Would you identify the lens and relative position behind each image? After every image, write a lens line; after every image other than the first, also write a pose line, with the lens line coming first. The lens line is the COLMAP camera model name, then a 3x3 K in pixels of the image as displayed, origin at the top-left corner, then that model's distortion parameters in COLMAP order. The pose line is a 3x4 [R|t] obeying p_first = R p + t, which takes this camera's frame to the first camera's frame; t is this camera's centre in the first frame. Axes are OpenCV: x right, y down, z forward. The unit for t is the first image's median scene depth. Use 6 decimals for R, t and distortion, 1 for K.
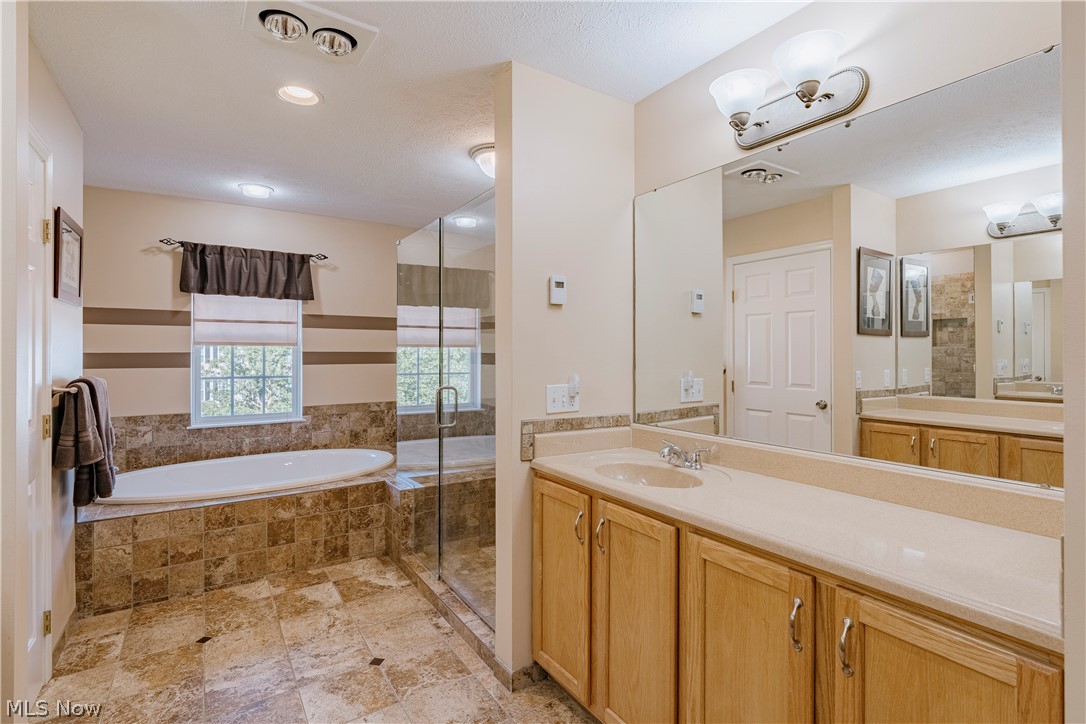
lens RADIAL K [[522.3, 0, 552.3], [0, 522.3, 354.9], [0, 0, 1]] dist [-0.006326, 0.003343]
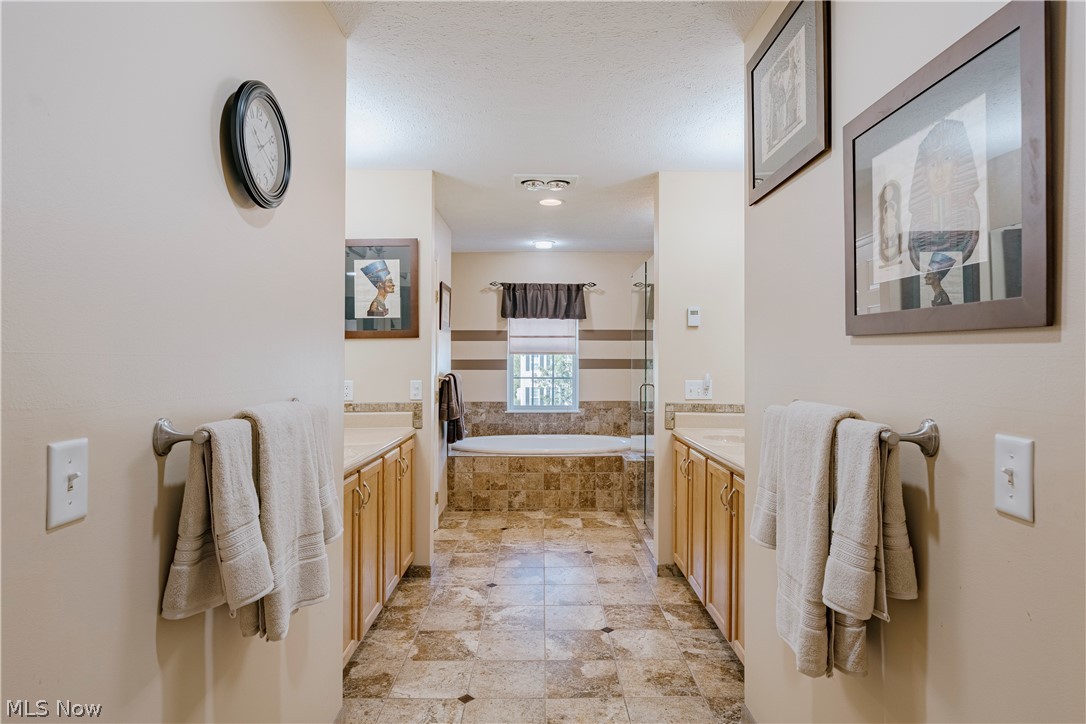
lens RADIAL K [[621.7, 0, 542.1], [0, 621.7, 359.5], [0, 0, 1]] dist [0.009261, 0.001019]
pose [[0.833227, -0.000560, -0.552932, 0.430786], [-0.002840, 0.999982, -0.005292, 0.005858], [0.552924, 0.005980, 0.833210, -0.483450]]
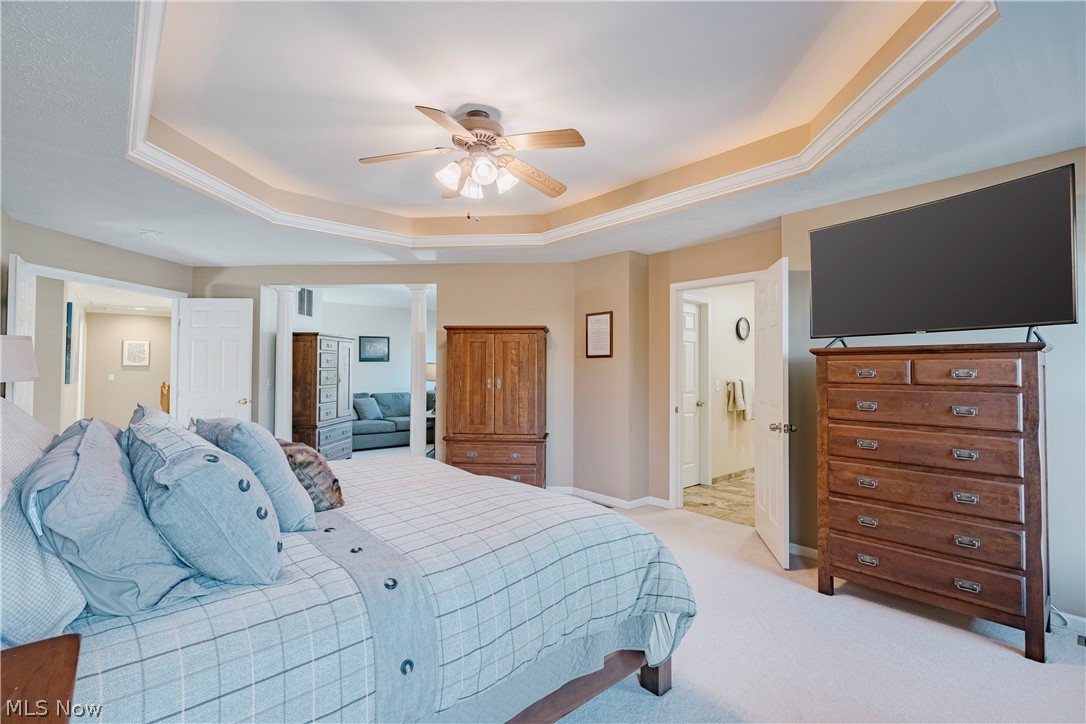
lens RADIAL K [[497.2, 0, 544.7], [0, 497.2, 359.8], [0, 0, 1]] dist [-0.000001, -0.000002]
pose [[0.132565, -0.014778, -0.991064, 5.219273], [-0.000953, 0.999886, -0.015037, -0.035609], [0.991174, 0.002938, 0.132536, -3.085765]]
